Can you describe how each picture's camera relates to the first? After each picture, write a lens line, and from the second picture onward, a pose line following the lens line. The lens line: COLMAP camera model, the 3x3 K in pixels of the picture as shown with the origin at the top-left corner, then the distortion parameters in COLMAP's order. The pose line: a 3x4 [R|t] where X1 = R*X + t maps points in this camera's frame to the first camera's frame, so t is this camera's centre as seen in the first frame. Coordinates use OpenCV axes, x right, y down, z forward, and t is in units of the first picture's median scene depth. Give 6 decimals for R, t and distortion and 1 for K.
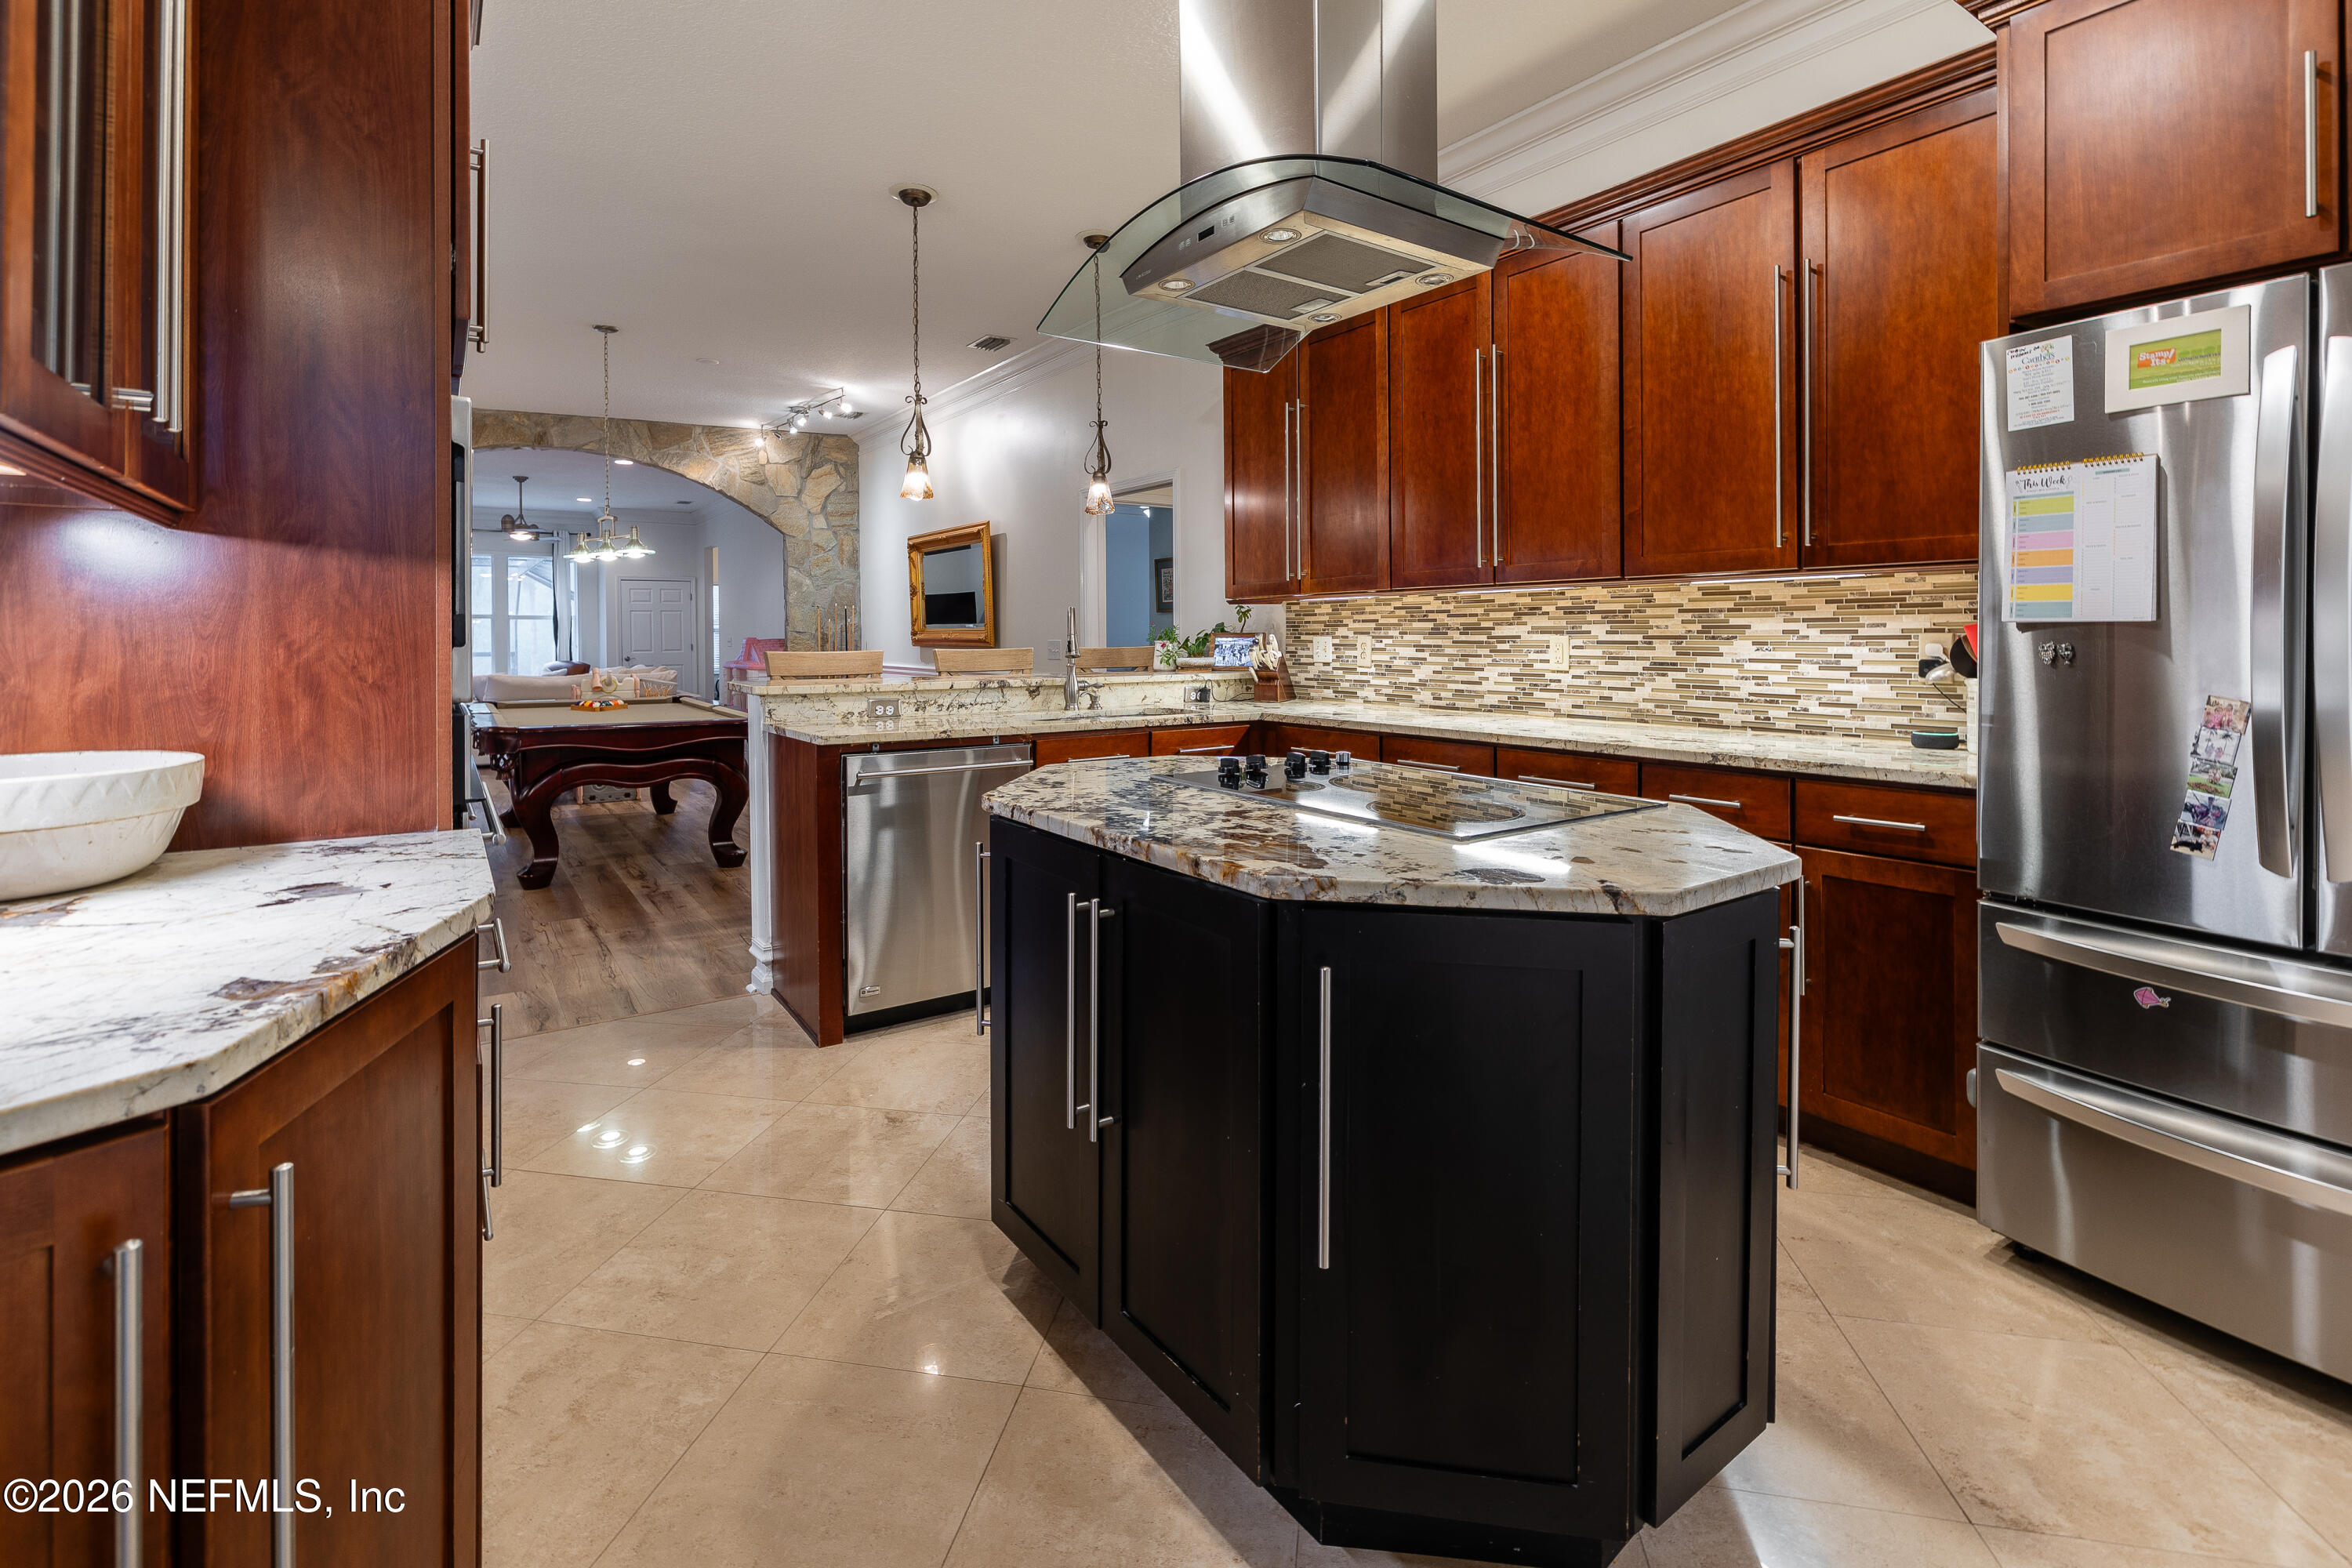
lens RADIAL K [[1032.4, 0, 1144.3], [0, 1032.4, 613.1], [0, 0, 1]] dist [-0.002676, 0.001710]
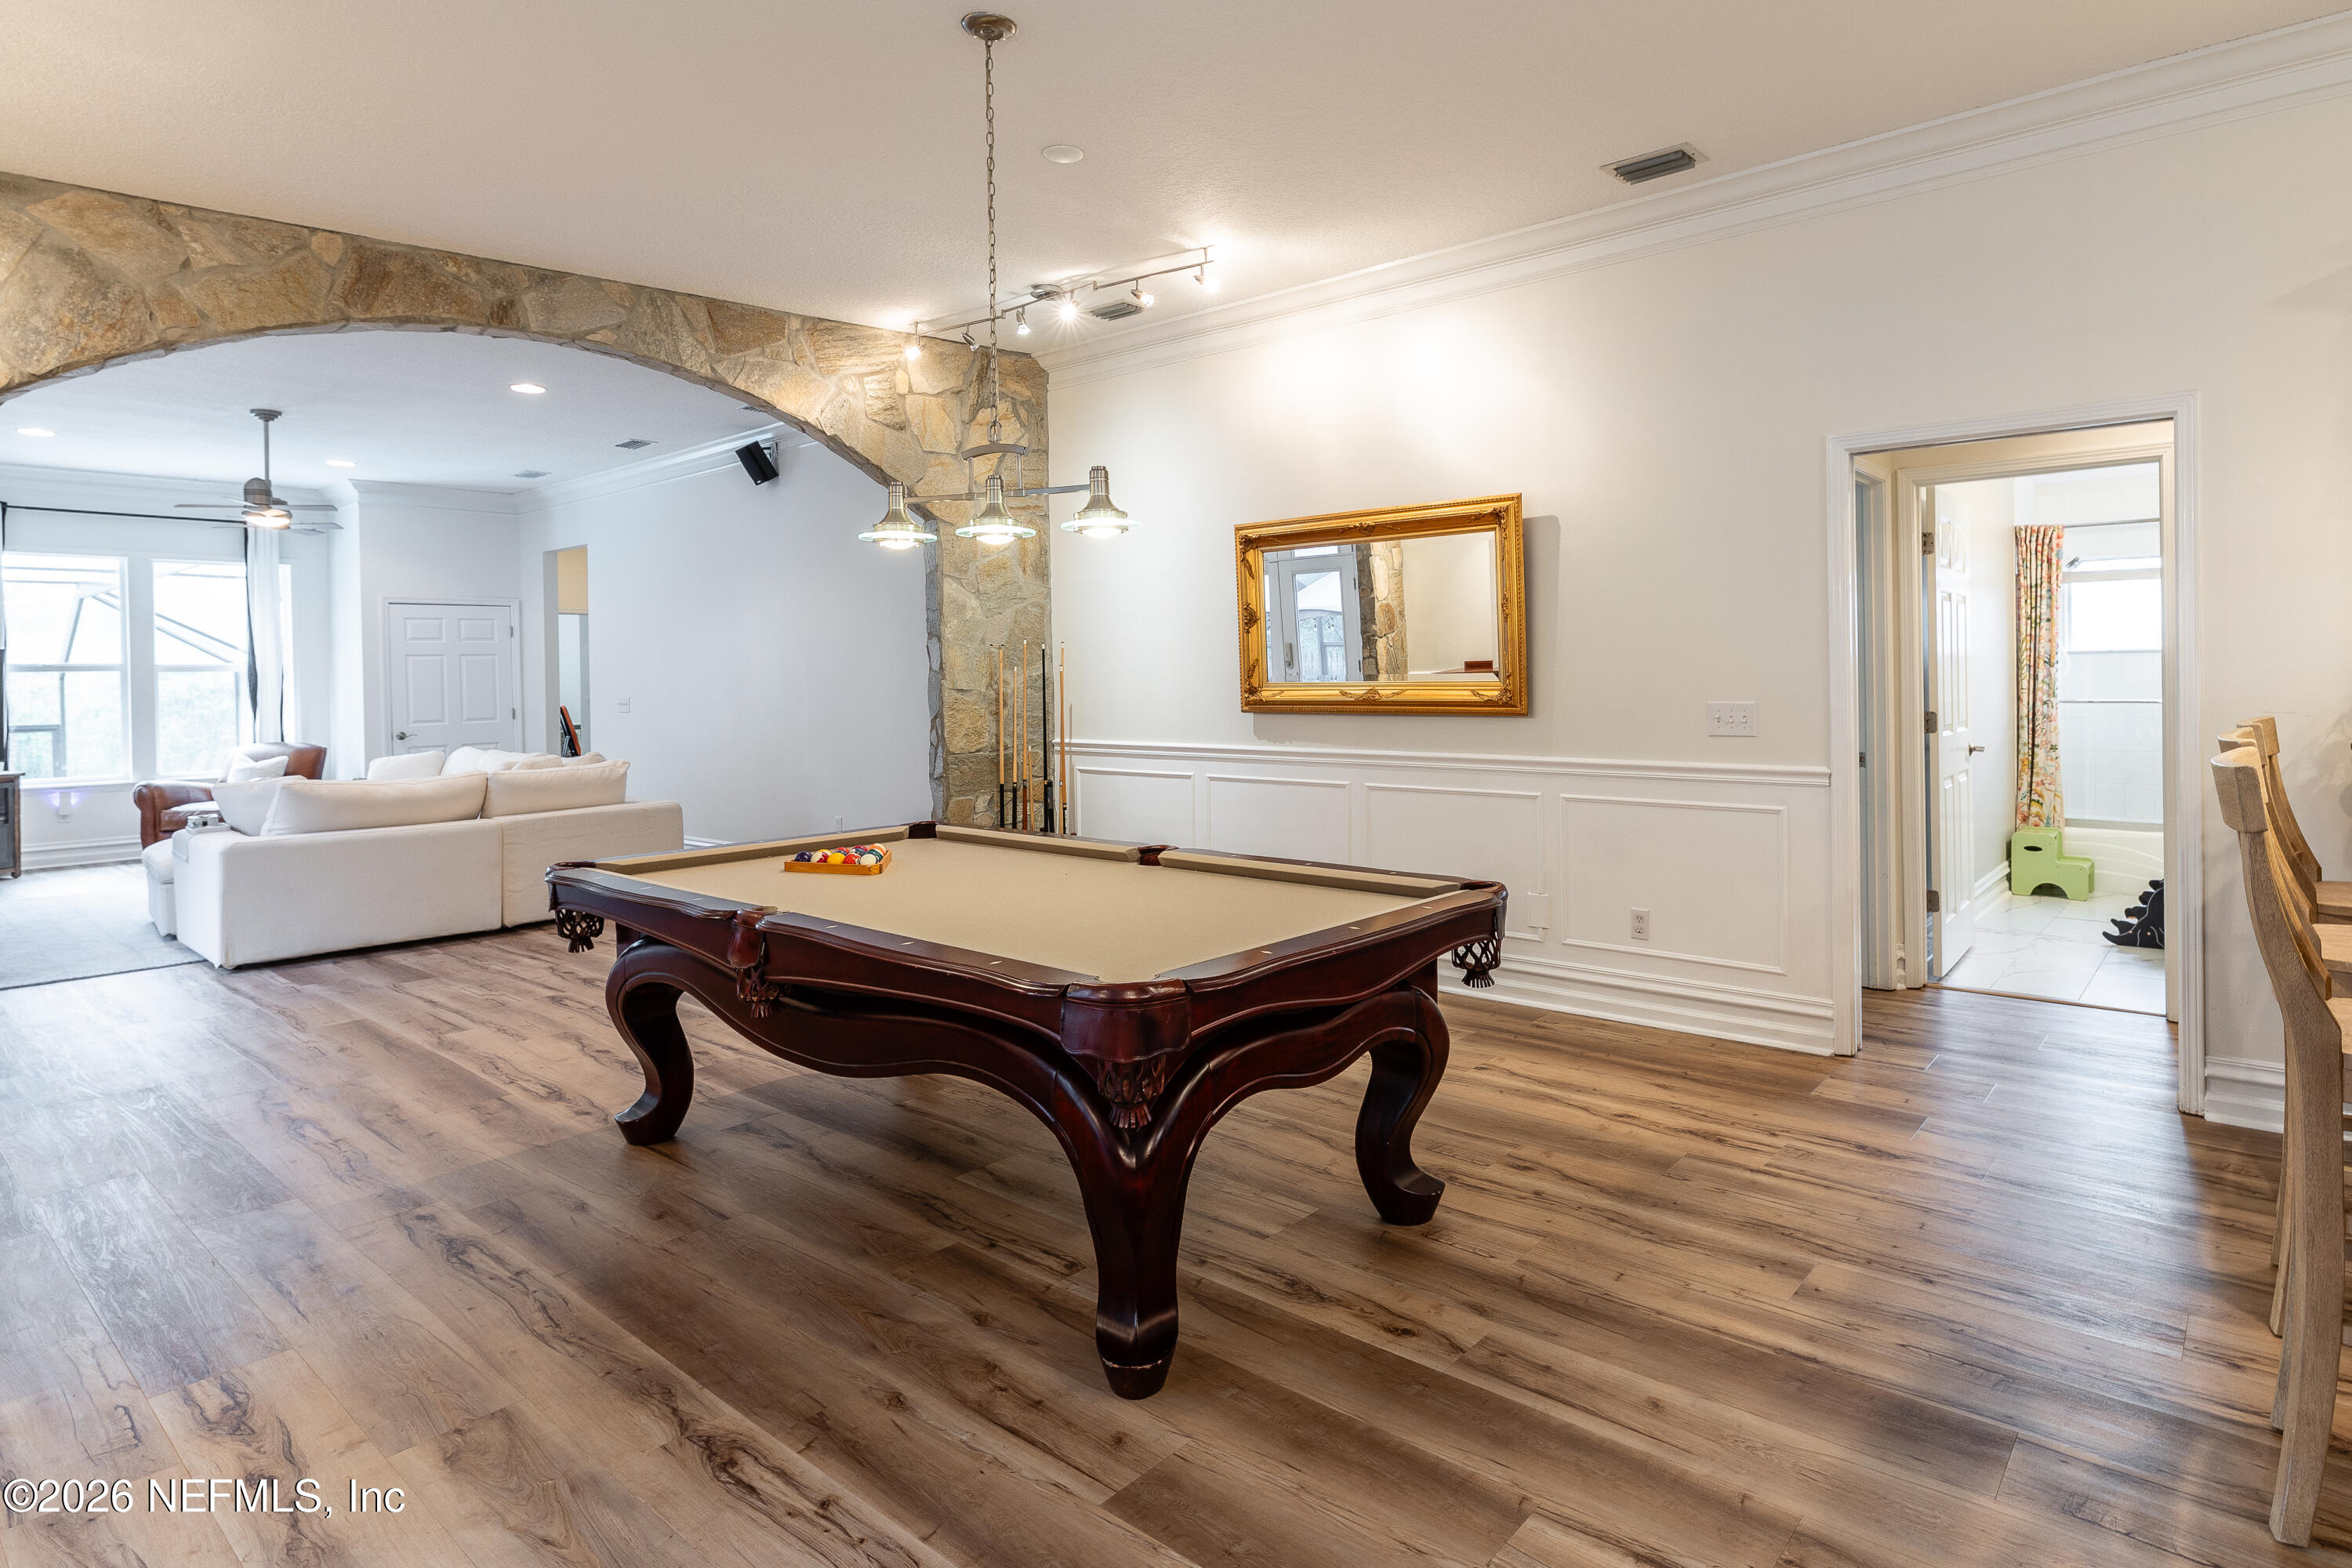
lens RADIAL K [[1224.0, 0, 1266.8], [0, 1224.0, 672.2], [0, 0, 1]] dist [0.009974, 0.000892]
pose [[0.959604, -0.014169, 0.280998, -1.044961], [0.008474, 0.999734, 0.021474, -0.014181], [-0.281228, -0.018225, 0.959468, 0.845072]]
